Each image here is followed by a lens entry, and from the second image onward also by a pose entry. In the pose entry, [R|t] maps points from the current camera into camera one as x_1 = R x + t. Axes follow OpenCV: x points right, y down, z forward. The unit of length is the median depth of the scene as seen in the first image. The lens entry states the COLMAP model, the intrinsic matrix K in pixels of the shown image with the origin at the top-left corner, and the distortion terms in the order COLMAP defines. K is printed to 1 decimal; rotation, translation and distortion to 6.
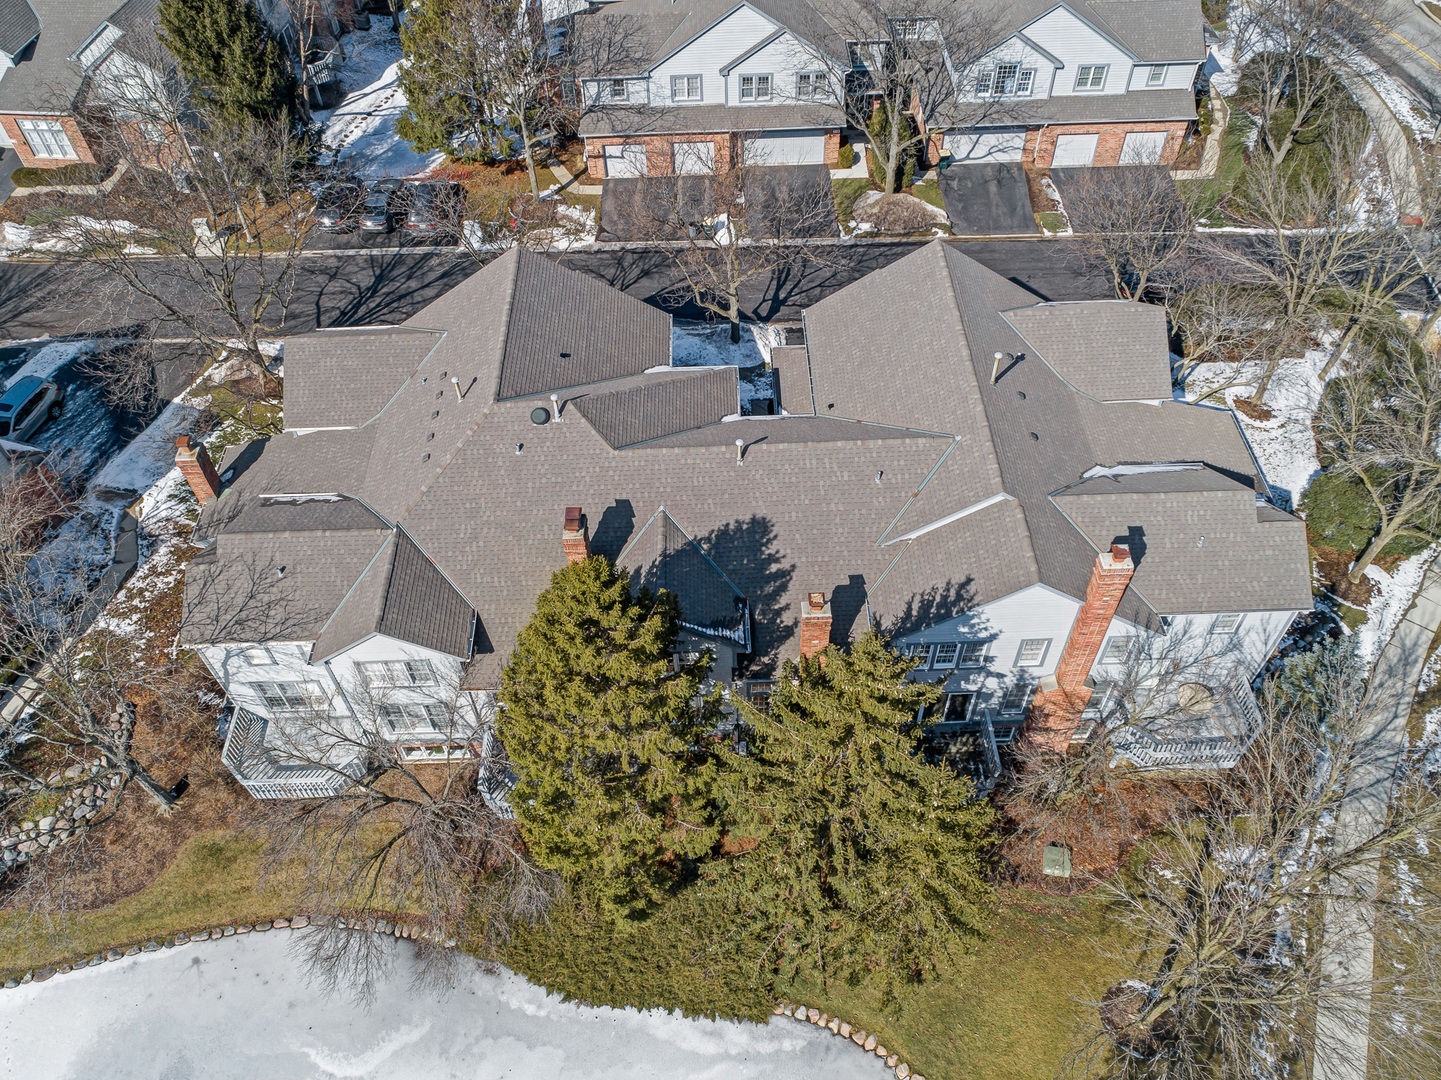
lens RADIAL K [[1090.2, 0, 708.4], [0, 1090.2, 542.9], [0, 0, 1]] dist [-0.024871, 0.007784]
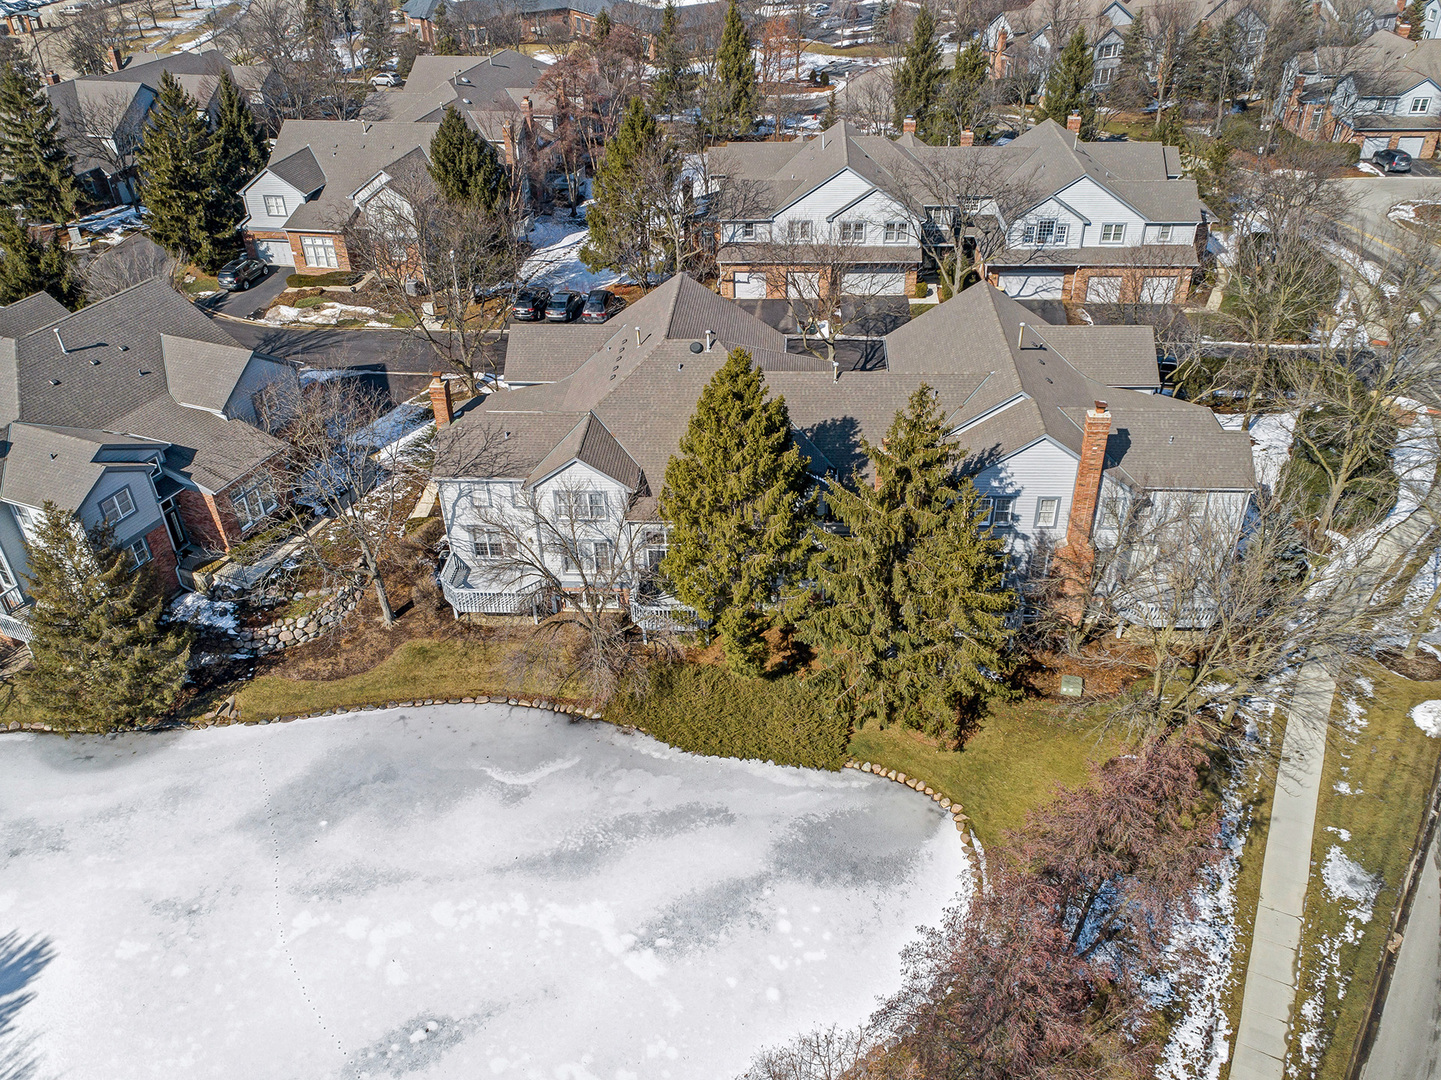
lens RADIAL K [[1123.6, 0, 707.4], [0, 1123.6, 543.2], [0, 0, 1]] dist [-0.024537, 0.008331]
pose [[0.995708, 0.053134, -0.075785, -0.014413], [-0.072047, 0.958953, -0.274261, 0.511829], [0.058101, 0.278543, 0.958665, -0.326366]]
